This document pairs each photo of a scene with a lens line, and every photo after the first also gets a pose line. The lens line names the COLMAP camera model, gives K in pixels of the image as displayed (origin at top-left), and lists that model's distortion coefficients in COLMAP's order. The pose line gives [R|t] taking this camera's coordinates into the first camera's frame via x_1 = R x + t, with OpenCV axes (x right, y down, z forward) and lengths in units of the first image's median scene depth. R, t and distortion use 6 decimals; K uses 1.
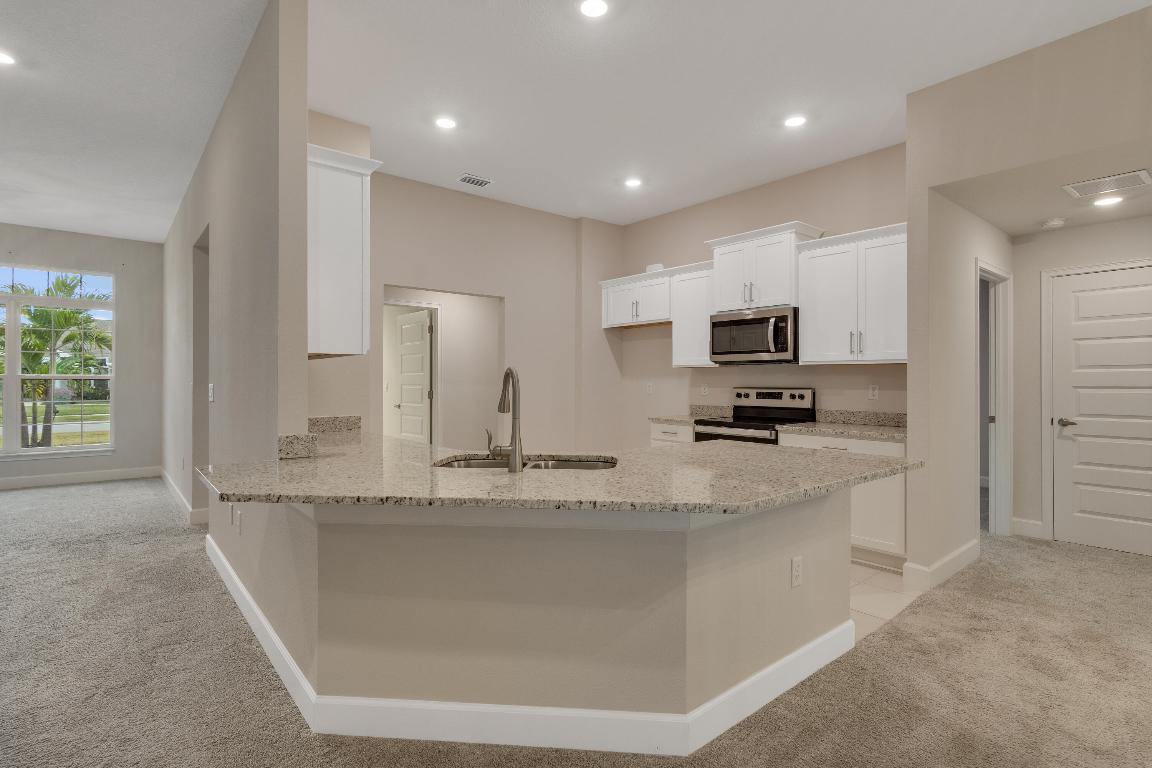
lens RADIAL K [[563.7, 0, 442.9], [0, 563.7, 368.2], [0, 0, 1]] dist [0.010024, -0.000112]
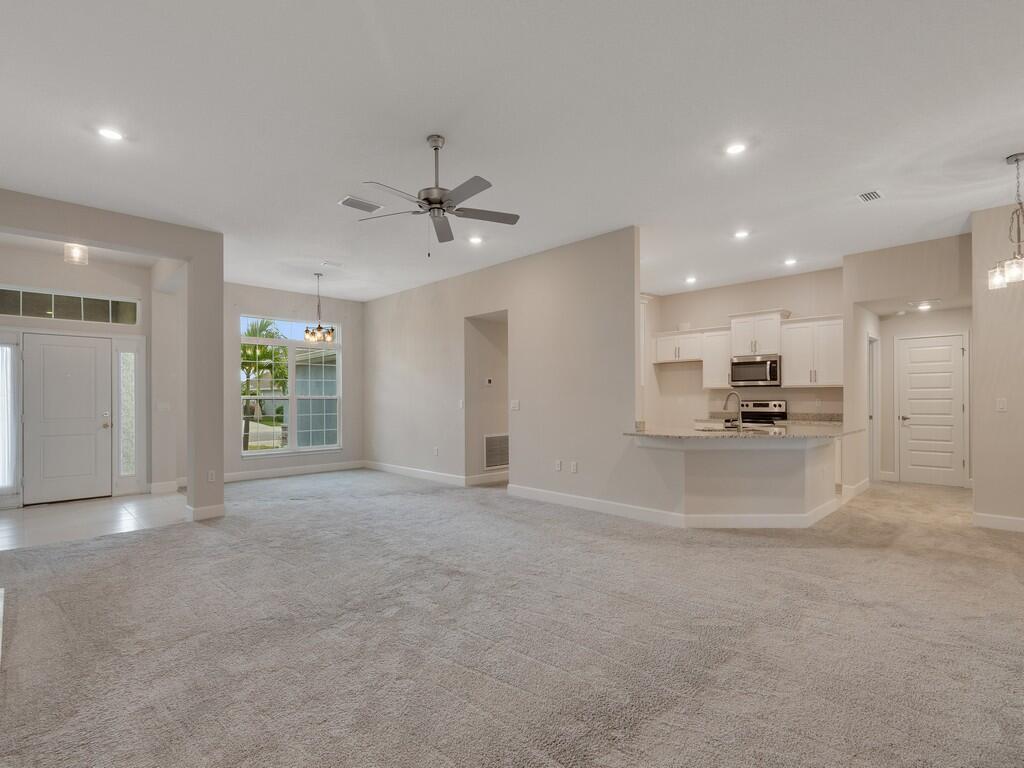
lens RADIAL K [[501.5, 0, 512.0], [0, 501.5, 384.0], [0, 0, 1]] dist [-0.000165, 0.000032]
pose [[0.984037, 0.000287, 0.177963, -0.486466], [0.000599, 0.999988, -0.004924, -0.010146], [-0.177962, 0.004952, 0.984025, -0.404516]]
